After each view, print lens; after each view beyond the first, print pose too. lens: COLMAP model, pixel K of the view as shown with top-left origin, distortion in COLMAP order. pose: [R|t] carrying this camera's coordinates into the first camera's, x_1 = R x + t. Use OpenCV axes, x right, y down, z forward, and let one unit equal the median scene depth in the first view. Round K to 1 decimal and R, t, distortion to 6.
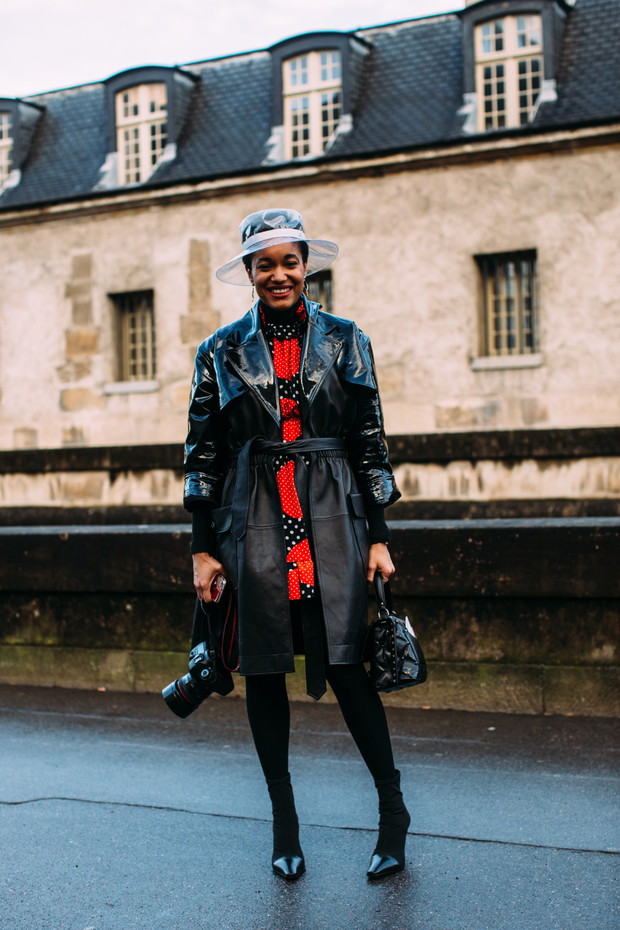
lens RADIAL K [[1420.8, 0, 309.9], [0, 1420.8, 469.5], [0, 0, 1]] dist [-0.037585, 0.000000]
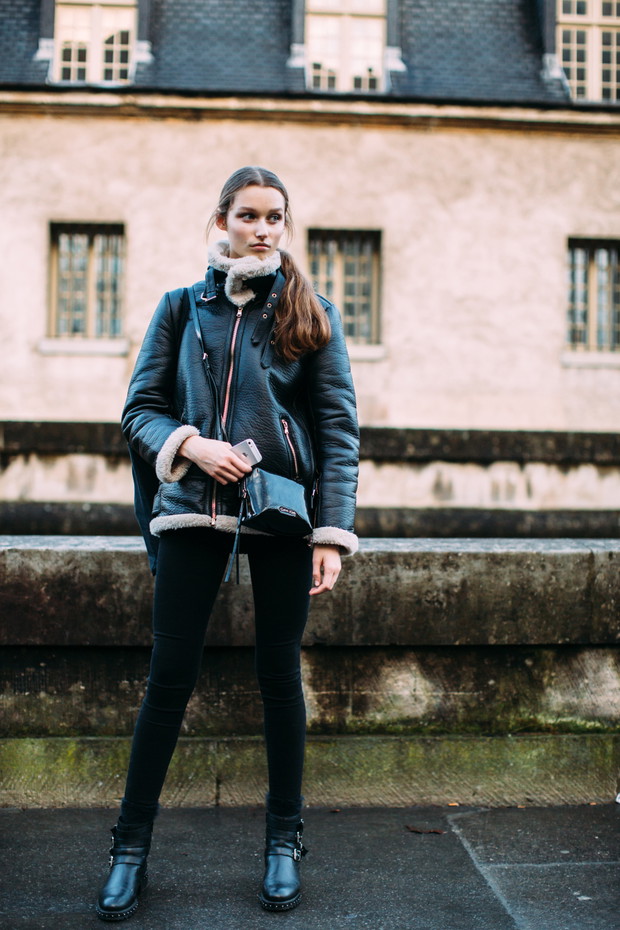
lens RADIAL K [[1536.7, 0, 310.0], [0, 1536.7, 462.5], [0, 0, 1]] dist [-0.091156, 0.000000]
pose [[0.835978, 0.043979, 0.546998, -0.456931], [-0.038800, 0.999026, -0.021024, 0.016708], [-0.547390, -0.003648, 0.836870, 0.233311]]
